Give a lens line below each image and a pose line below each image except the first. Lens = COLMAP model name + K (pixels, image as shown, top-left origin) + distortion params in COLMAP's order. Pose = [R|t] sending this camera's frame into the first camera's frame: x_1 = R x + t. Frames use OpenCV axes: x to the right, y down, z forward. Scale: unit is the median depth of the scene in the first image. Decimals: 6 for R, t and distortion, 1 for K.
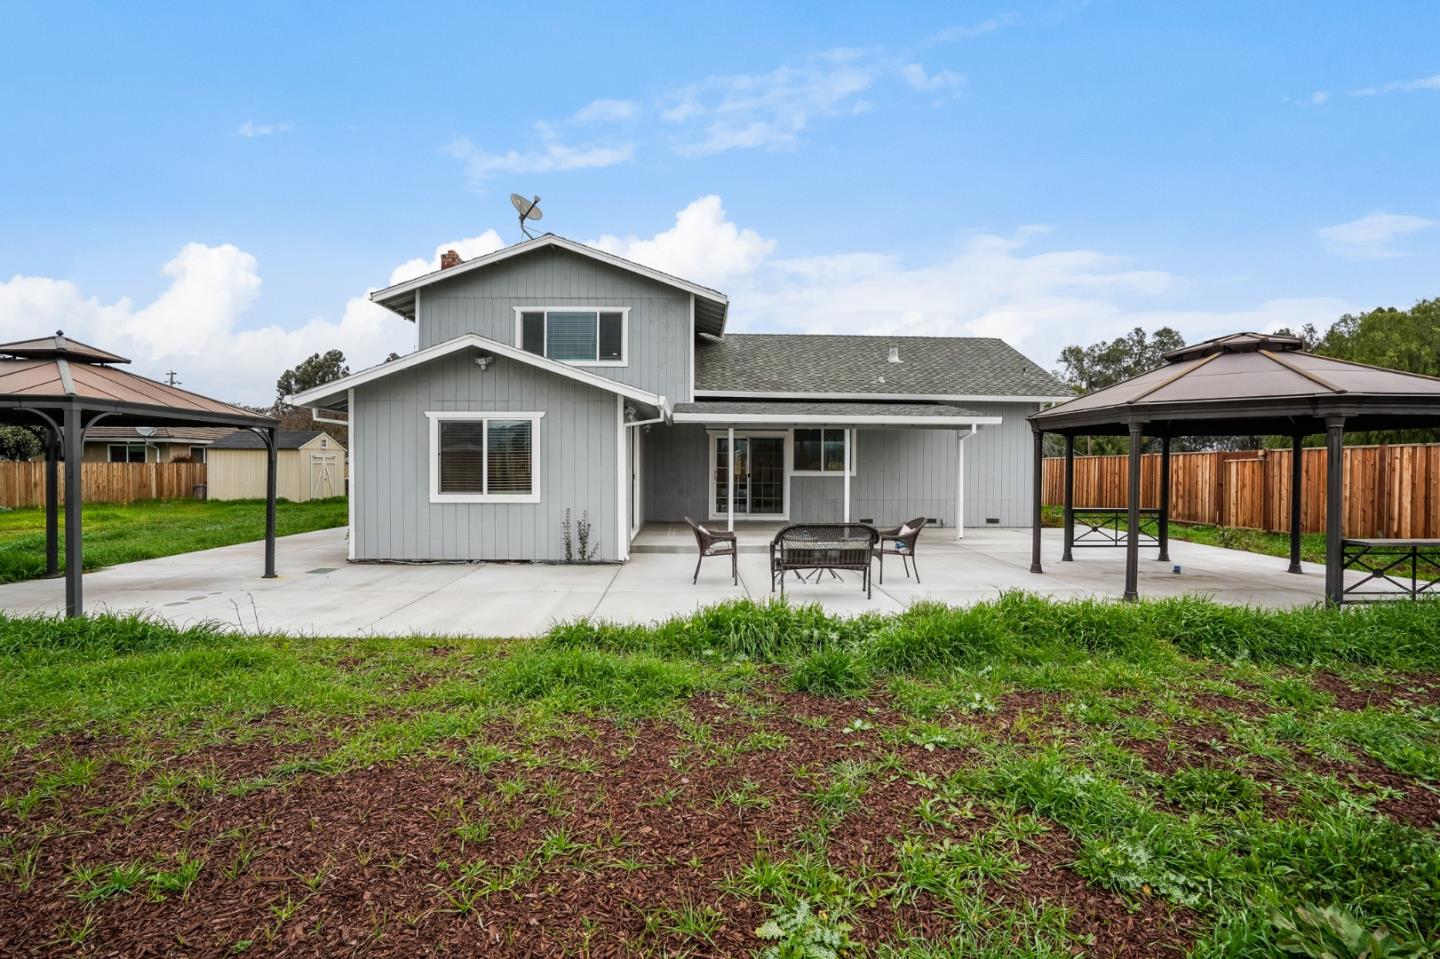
lens RADIAL K [[664.7, 0, 718.2], [0, 664.7, 474.2], [0, 0, 1]] dist [-0.058189, 0.027855]
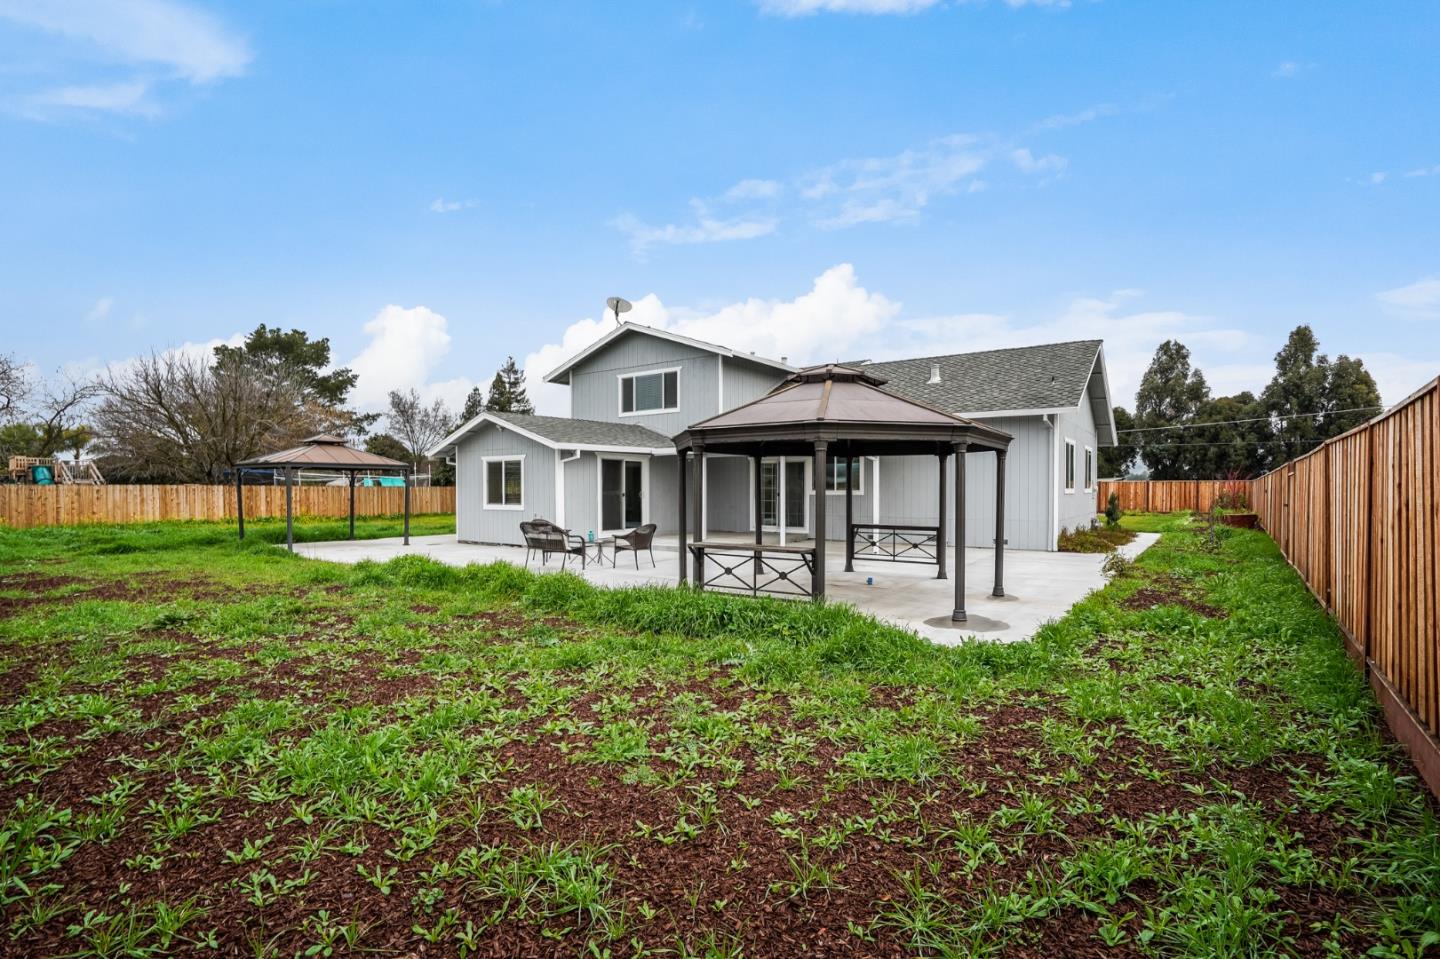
lens RADIAL K [[669.3, 0, 717.8], [0, 669.3, 497.9], [0, 0, 1]] dist [-0.029246, -0.000008]
pose [[0.792278, 0.002891, -0.610153, 0.755405], [0.000209, 0.999987, 0.005010, 0.002737], [0.610160, -0.004096, 0.792268, -0.011869]]
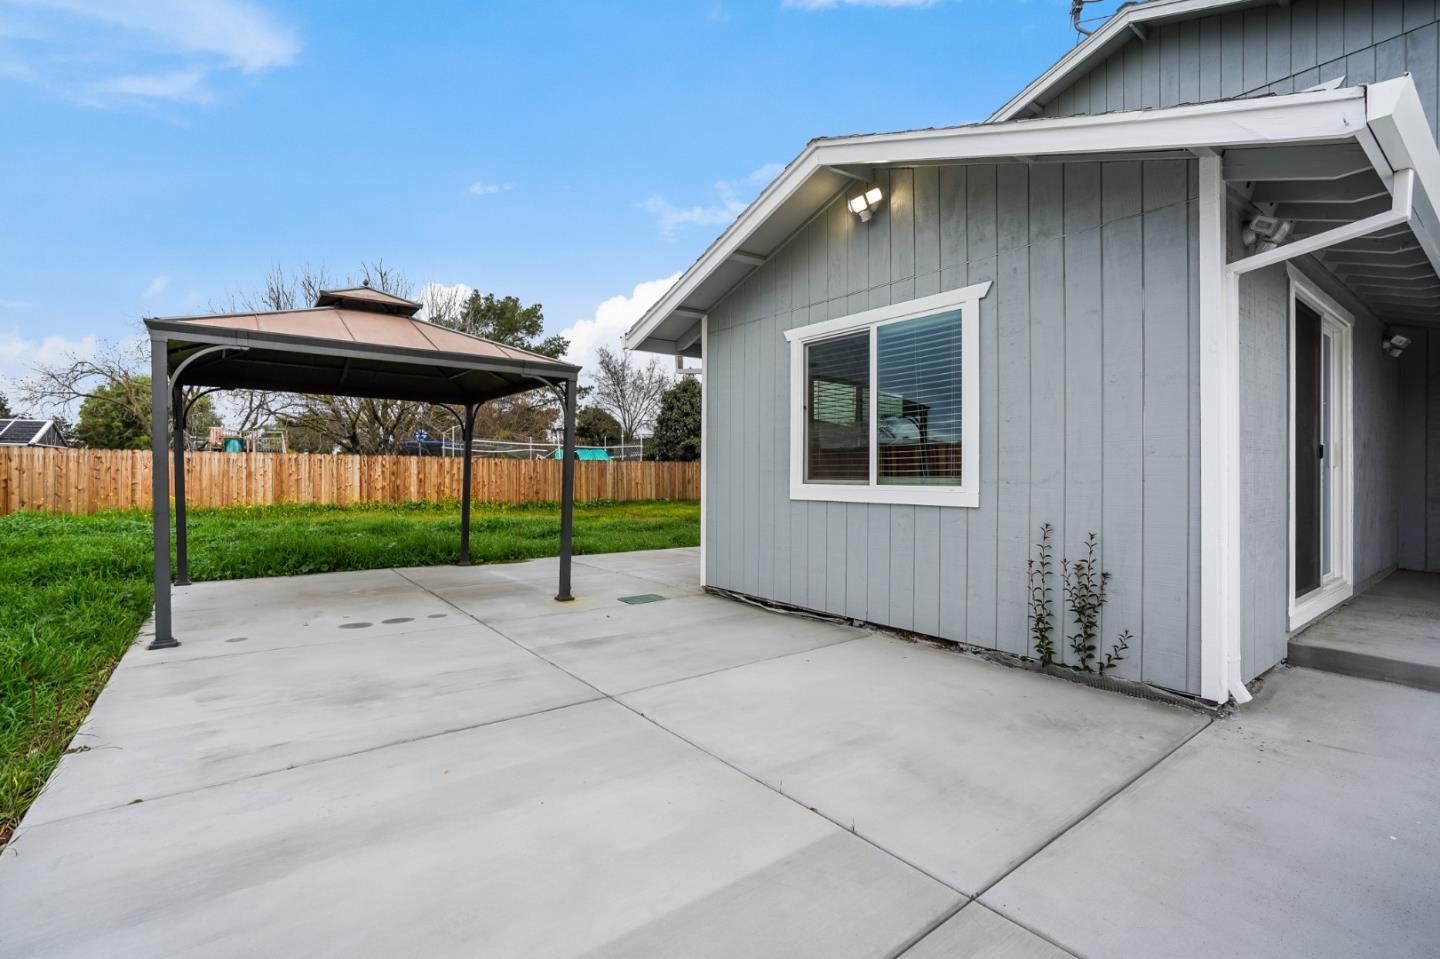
lens RADIAL K [[664.7, 0, 718.2], [0, 664.7, 474.2], [0, 0, 1]] dist [-0.058189, 0.027855]
pose [[0.578336, -0.002371, -0.815795, -0.021448], [-0.009484, 0.999909, -0.009629, 0.019328], [0.815744, 0.013306, 0.578261, 0.428546]]
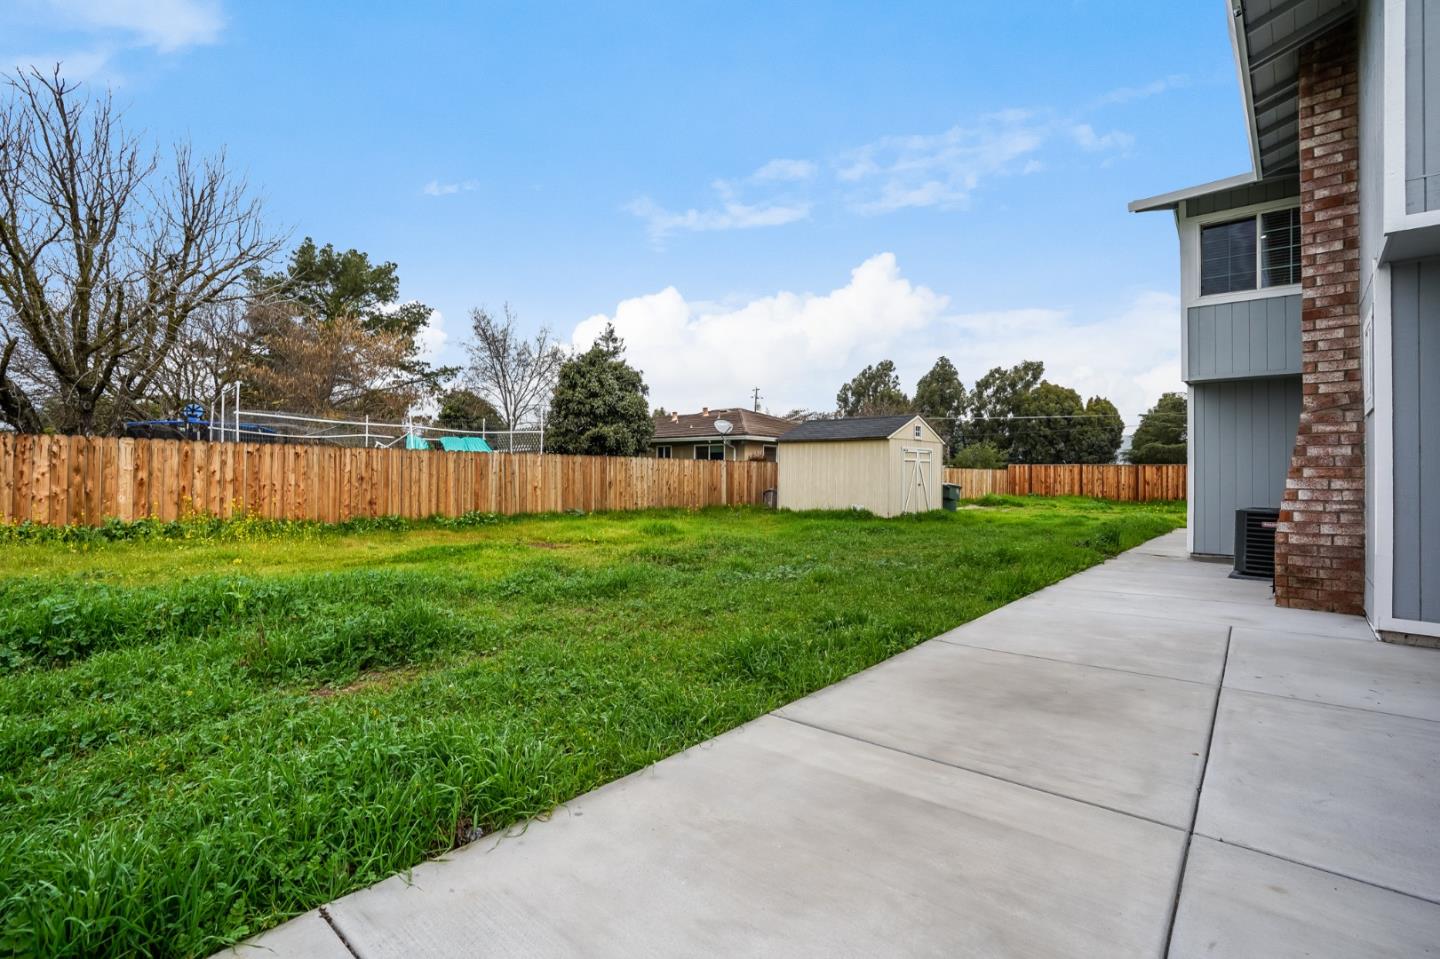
lens RADIAL K [[664.7, 0, 718.2], [0, 664.7, 474.2], [0, 0, 1]] dist [-0.058189, 0.027855]
pose [[0.721492, 0.002266, -0.692419, -0.483440], [-0.014462, 0.999826, -0.011798, 0.014569], [0.692271, 0.018526, 0.721399, 0.627524]]
